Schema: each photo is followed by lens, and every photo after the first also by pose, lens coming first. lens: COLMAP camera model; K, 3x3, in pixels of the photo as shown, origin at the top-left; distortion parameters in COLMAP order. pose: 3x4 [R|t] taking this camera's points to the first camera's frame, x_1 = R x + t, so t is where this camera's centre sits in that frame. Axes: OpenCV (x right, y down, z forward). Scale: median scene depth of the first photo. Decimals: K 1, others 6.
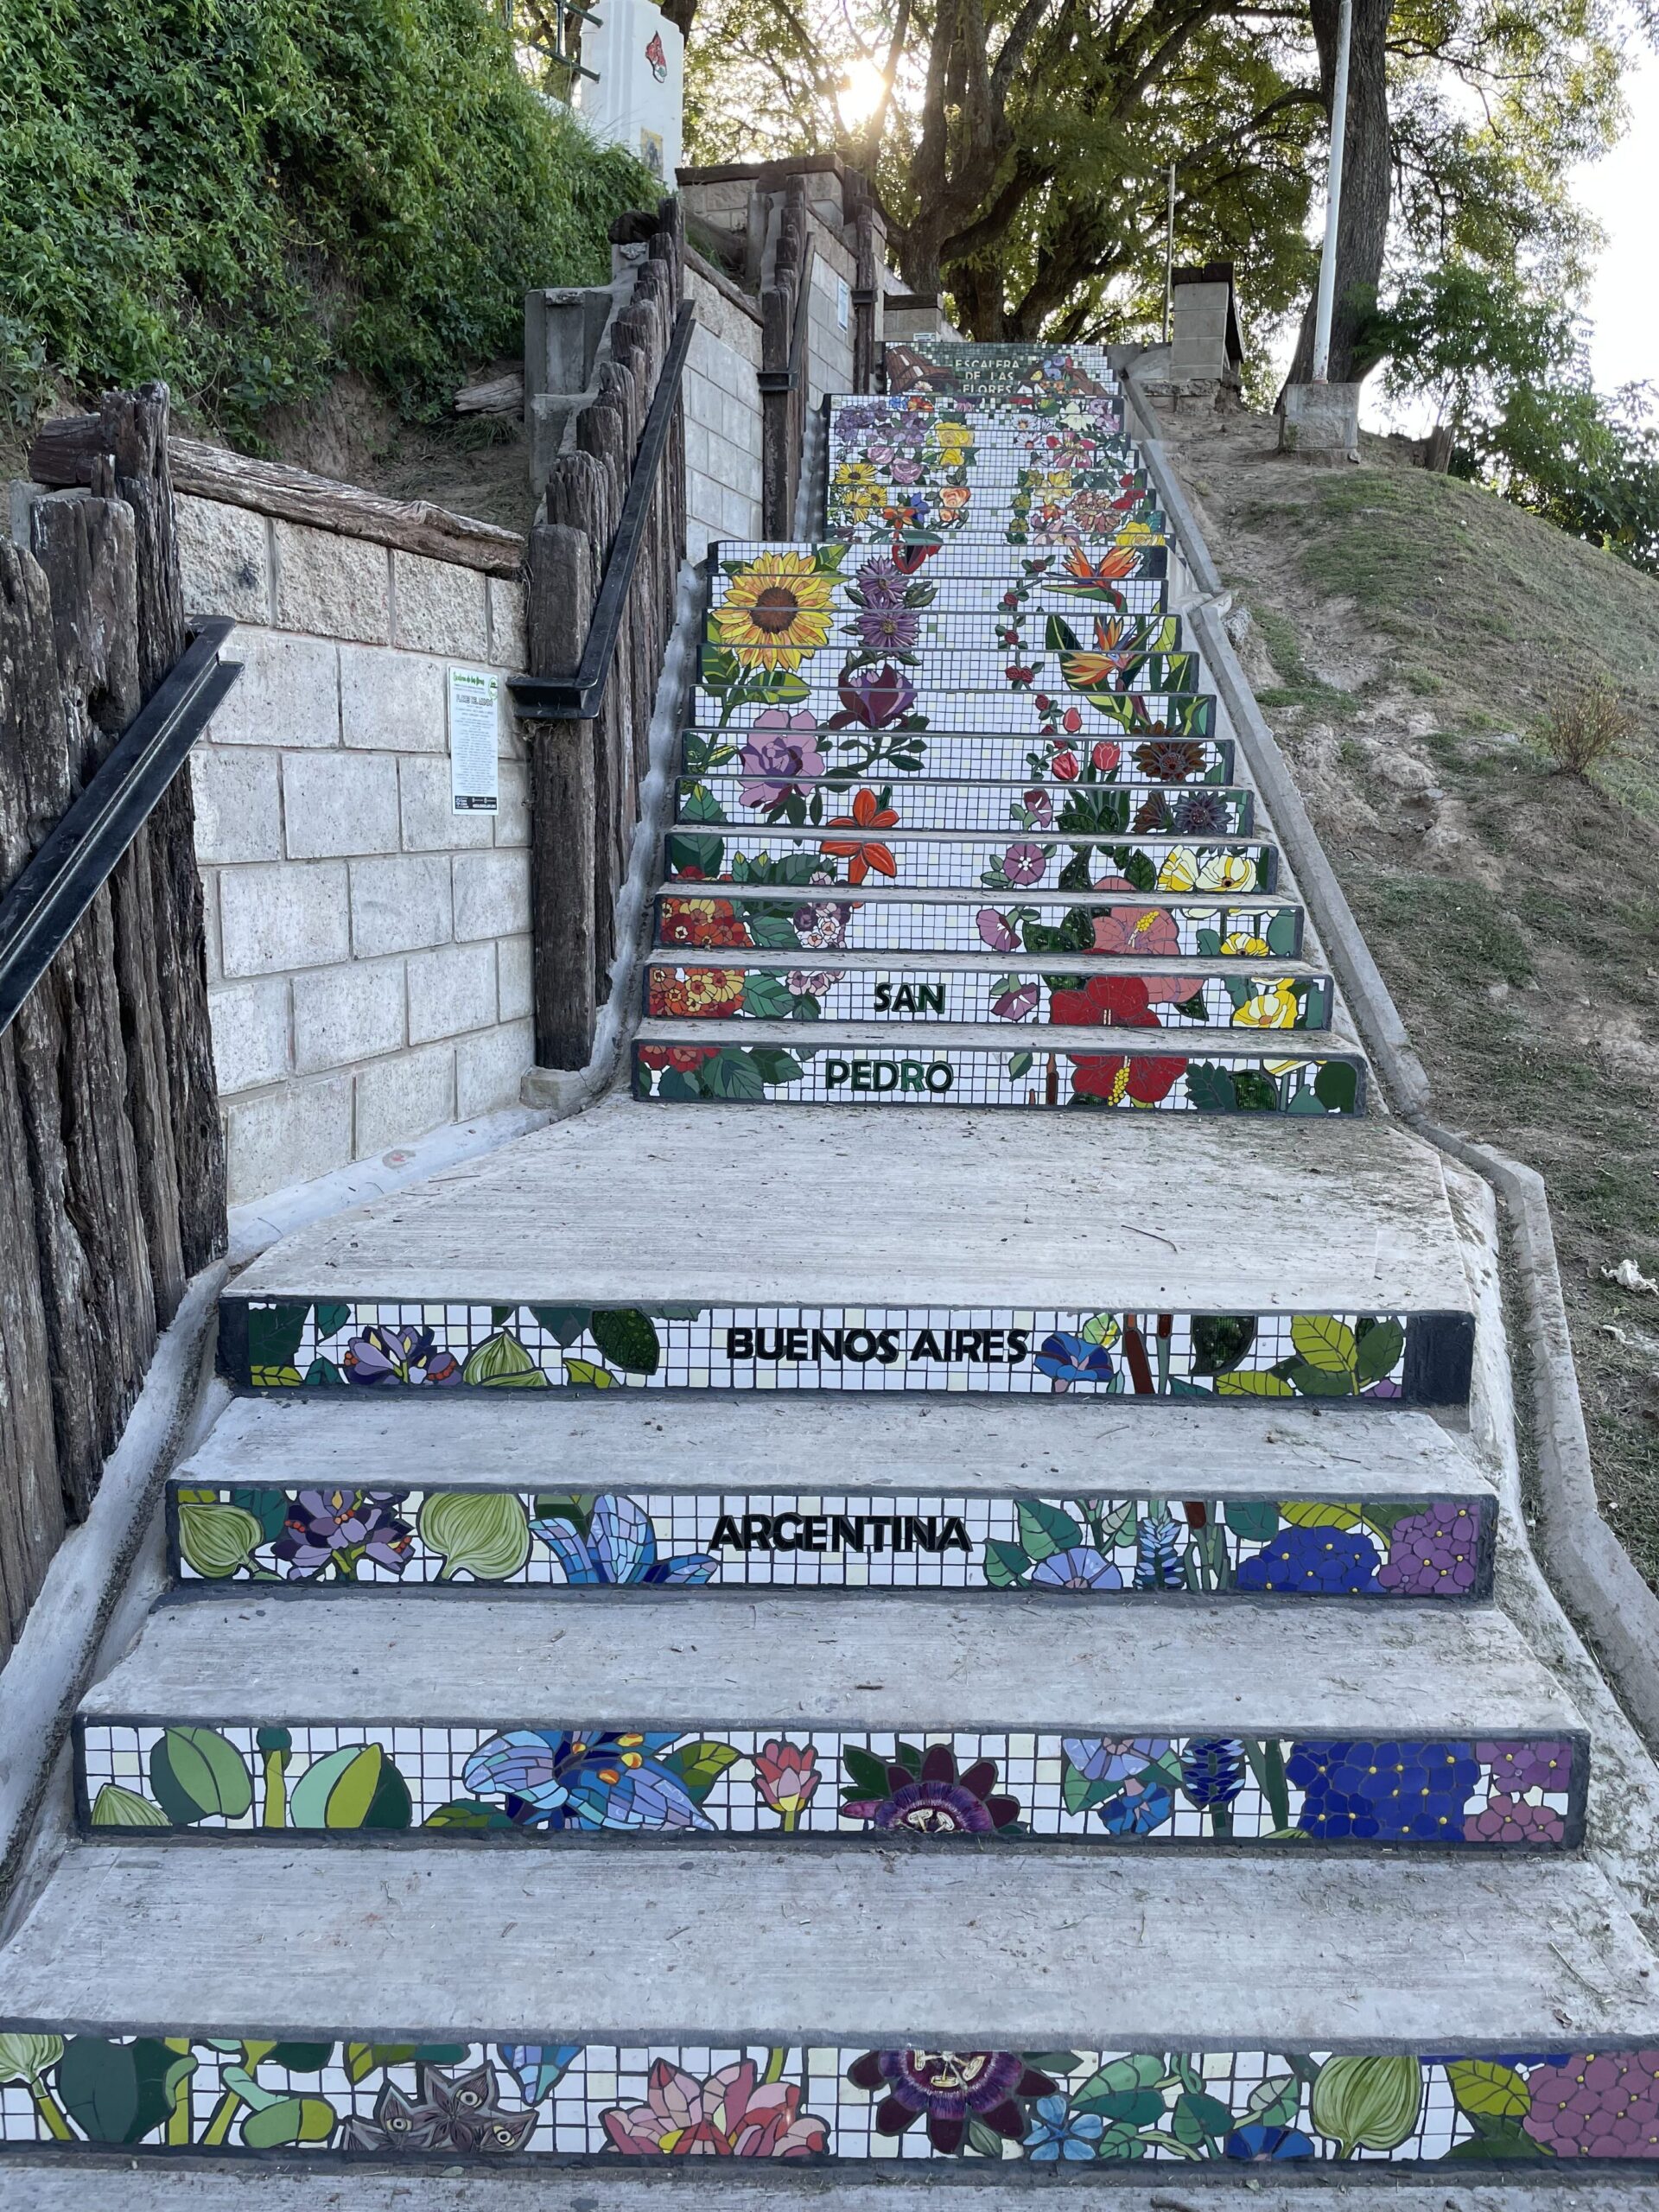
lens RADIAL K [[1693.9, 0, 828.7], [0, 1693.9, 1103.3], [0, 0, 1]] dist [0.034101, -0.002261]
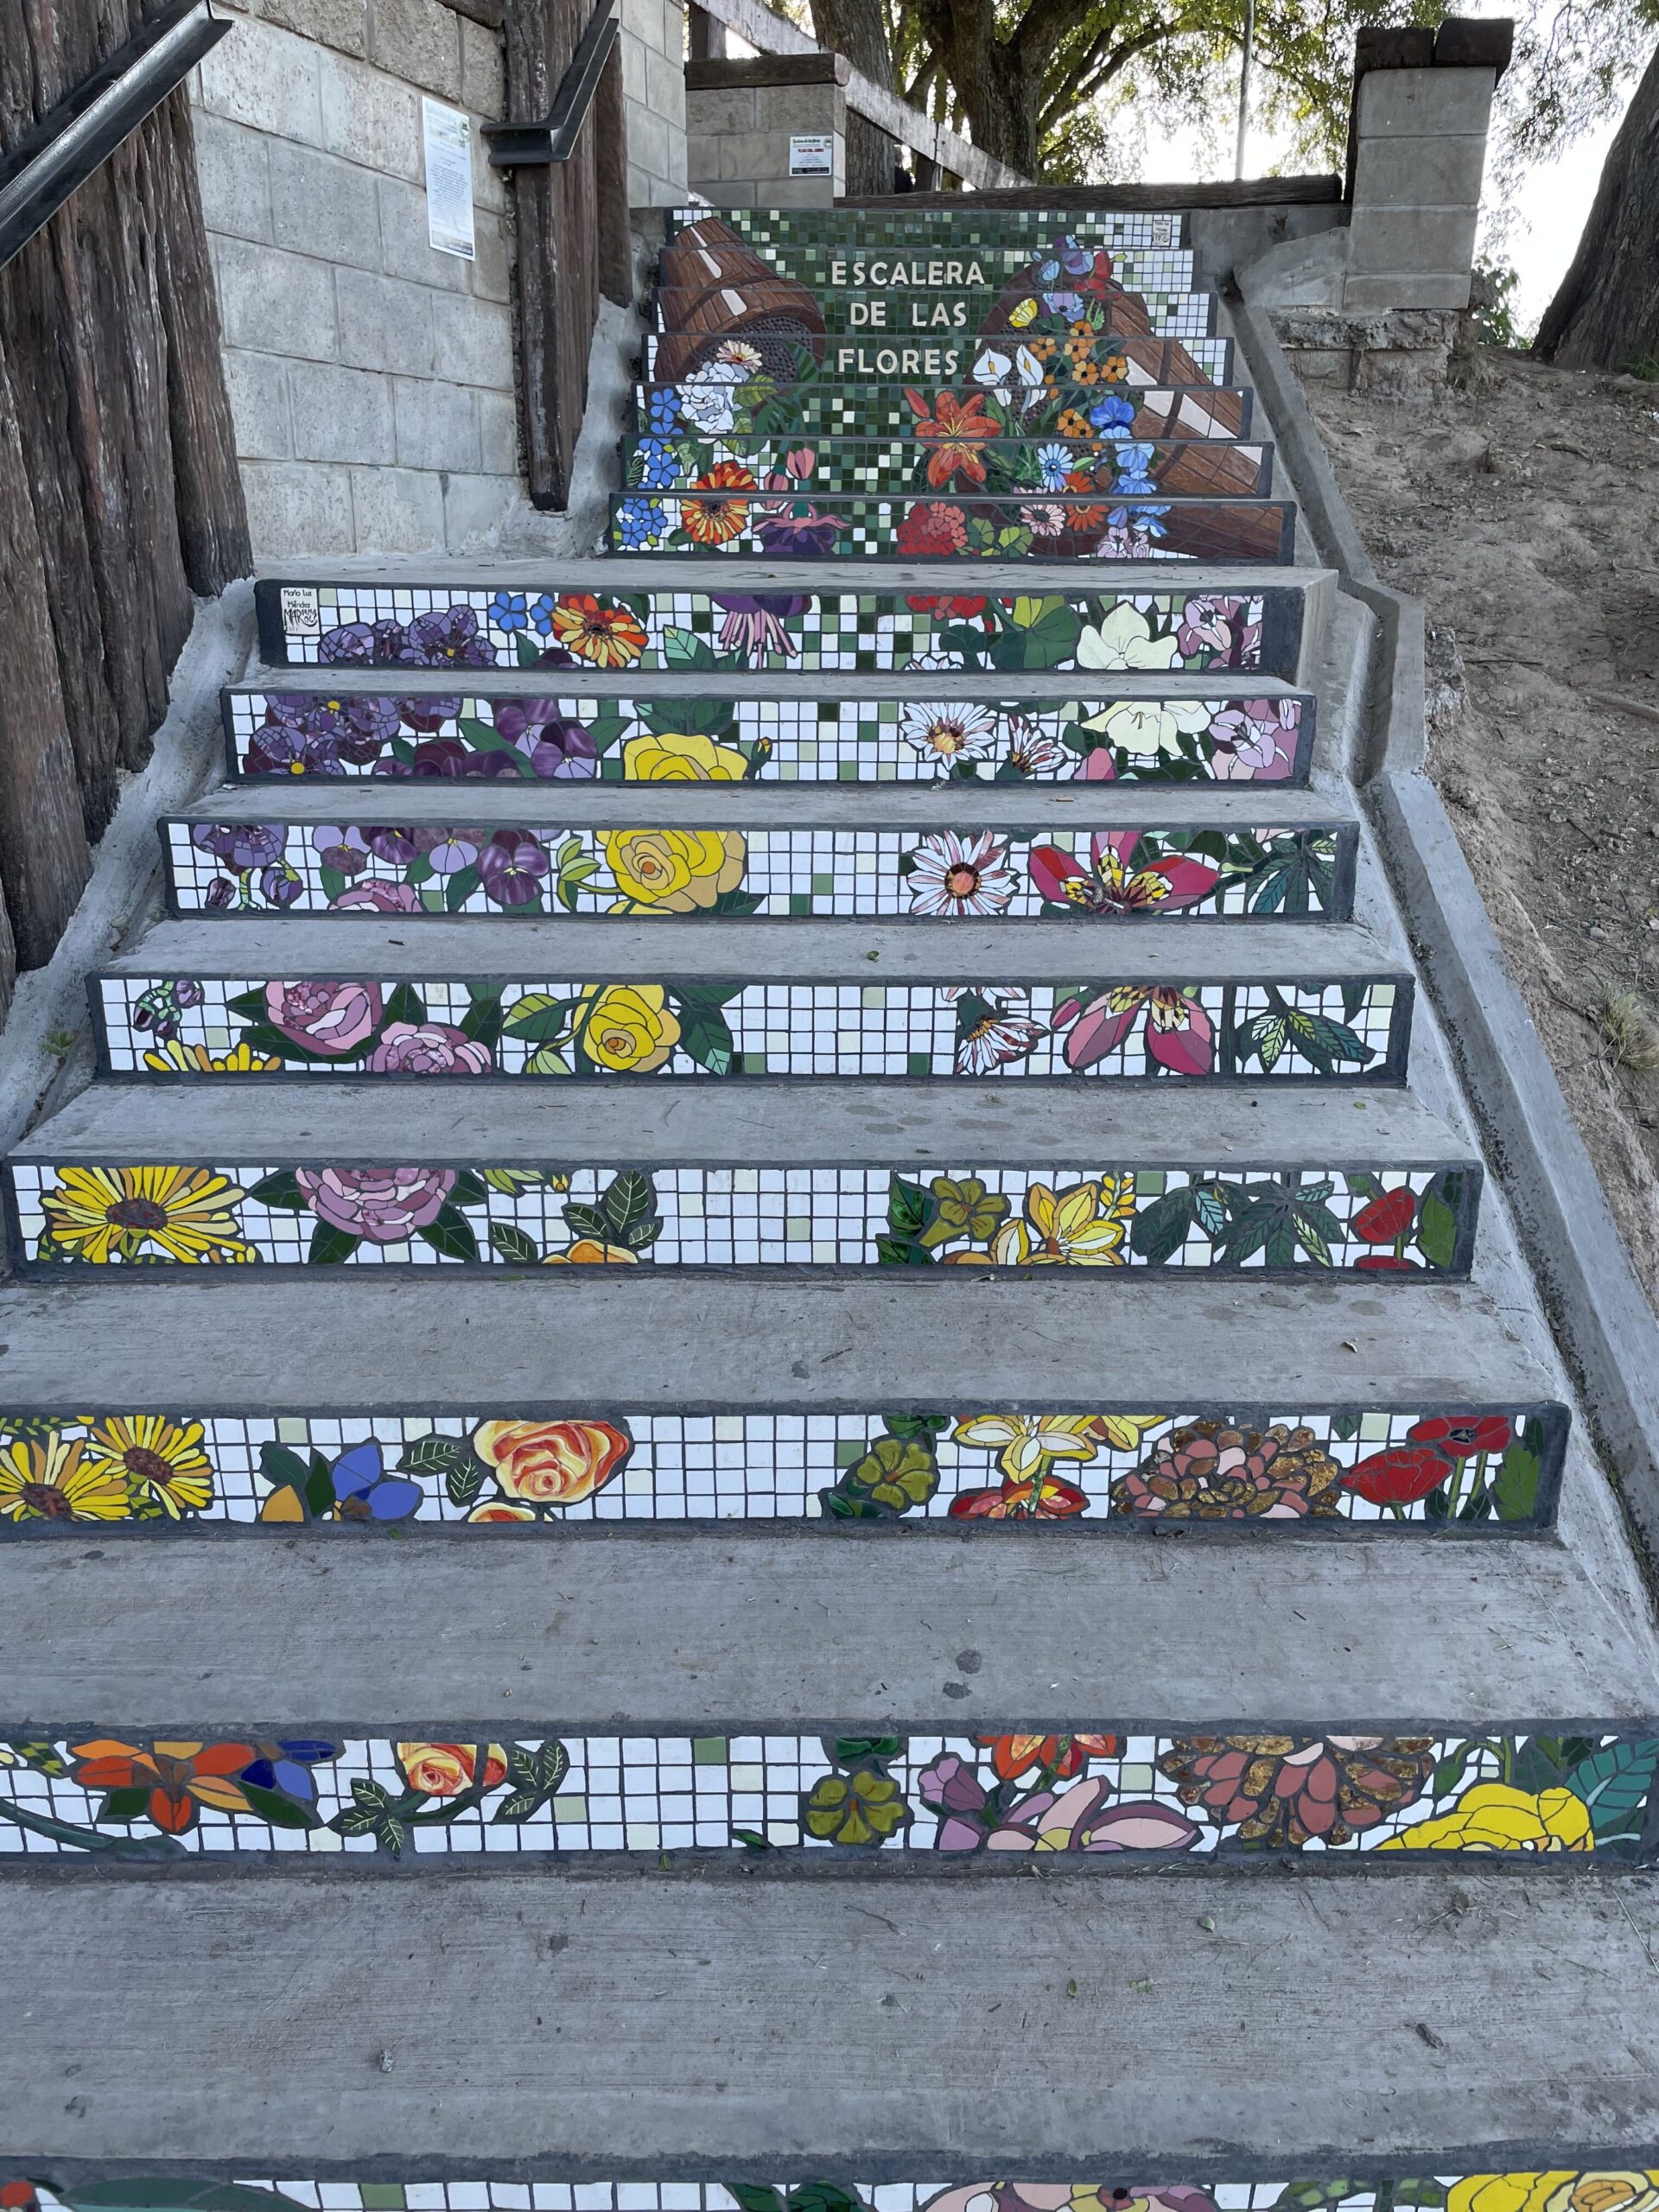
lens RADIAL K [[1693.9, 0, 829.2], [0, 1693.9, 1104.7], [0, 0, 1]] dist [0.034101, -0.002261]
pose [[0.999971, -0.007161, -0.002395, 0.093518], [0.007430, 0.989719, 0.142834, -0.371400], [0.001348, -0.142847, 0.989744, 0.707644]]
